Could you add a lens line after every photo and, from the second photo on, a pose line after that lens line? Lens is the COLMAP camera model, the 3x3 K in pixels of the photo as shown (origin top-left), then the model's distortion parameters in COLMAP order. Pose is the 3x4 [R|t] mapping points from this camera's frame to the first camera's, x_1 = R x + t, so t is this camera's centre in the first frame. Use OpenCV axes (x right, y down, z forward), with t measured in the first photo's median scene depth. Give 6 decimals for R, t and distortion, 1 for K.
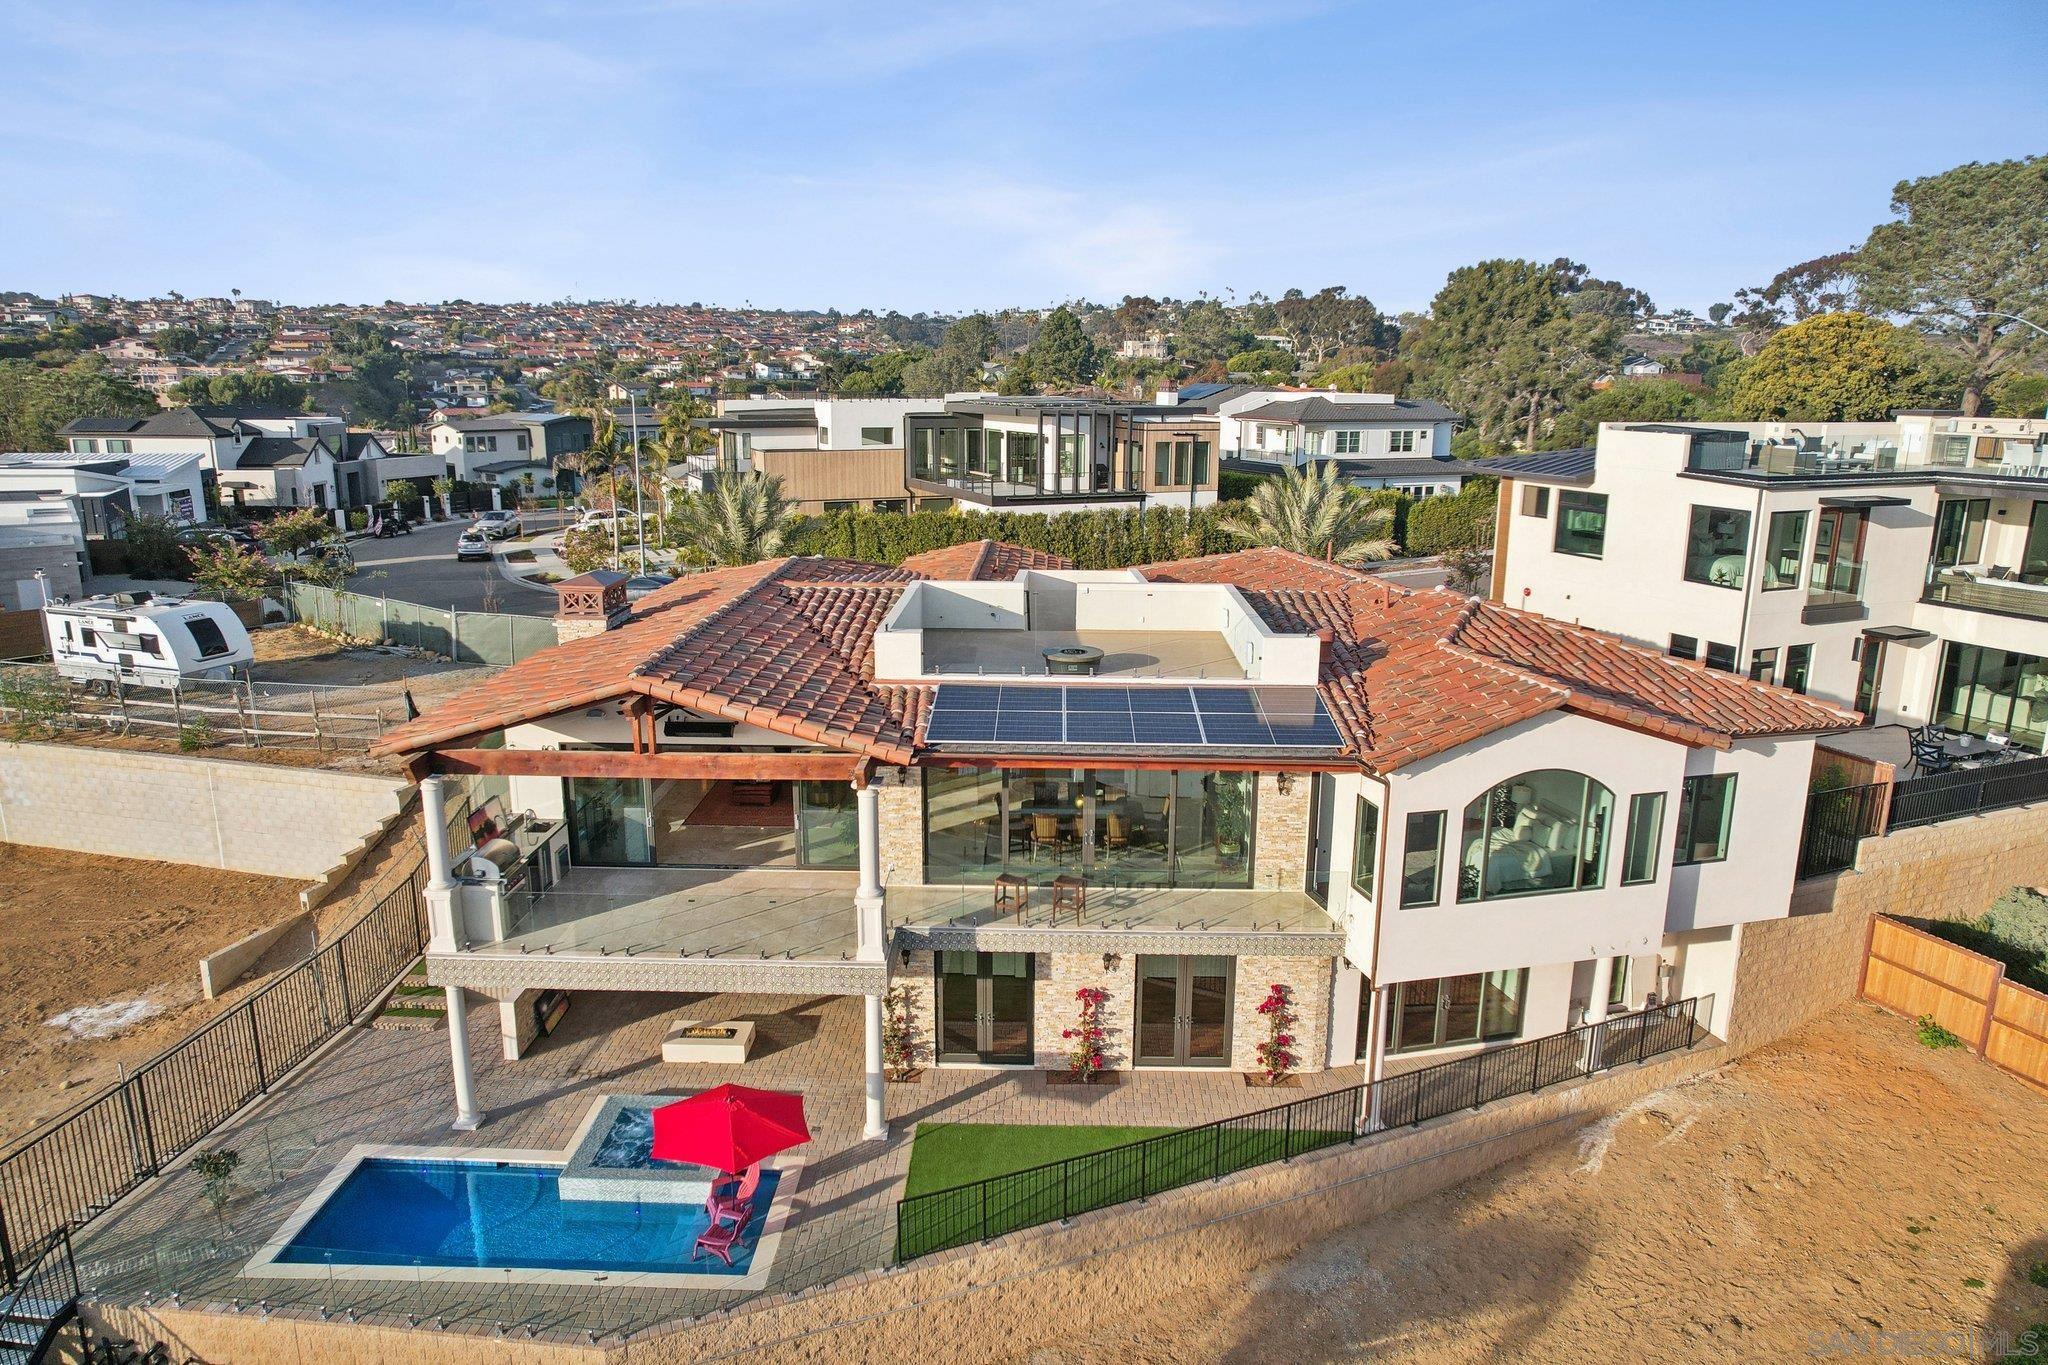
lens RADIAL K [[1308.9, 0, 1024.0], [0, 1308.9, 682.5], [0, 0, 1]] dist [-0.005920, 0.000285]
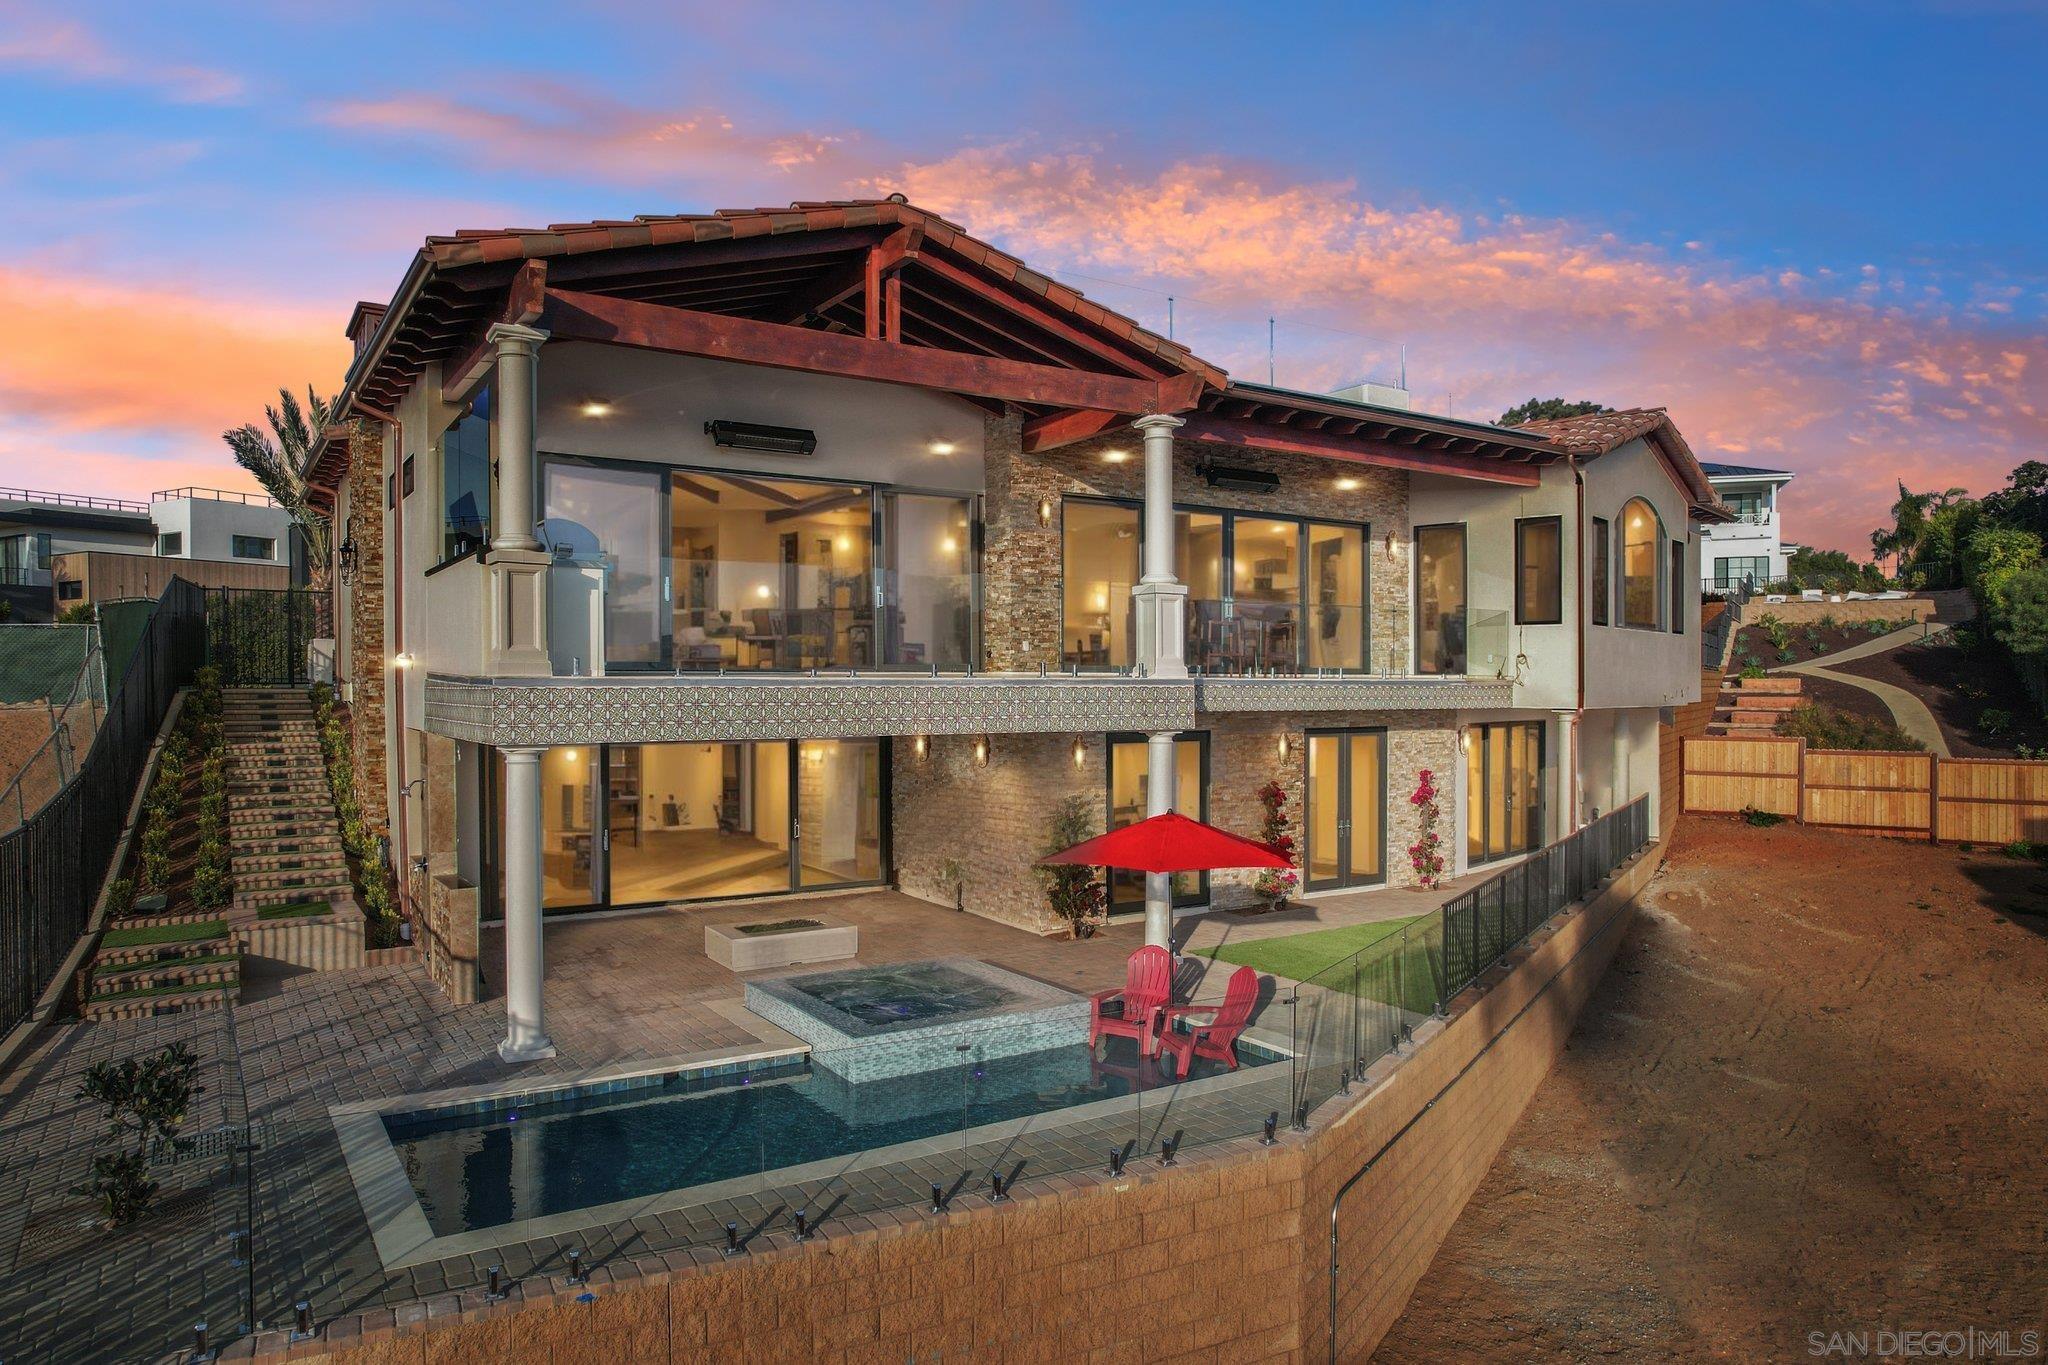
lens RADIAL K [[1319.1, 0, 1024.0], [0, 1319.1, 682.5], [0, 0, 1]] dist [-0.000313, -0.000676]
pose [[0.819484, -0.000135, 0.573103, -0.482186], [0.135799, 0.971567, -0.193950, 0.279259], [-0.556781, 0.236766, 0.796201, 0.390255]]
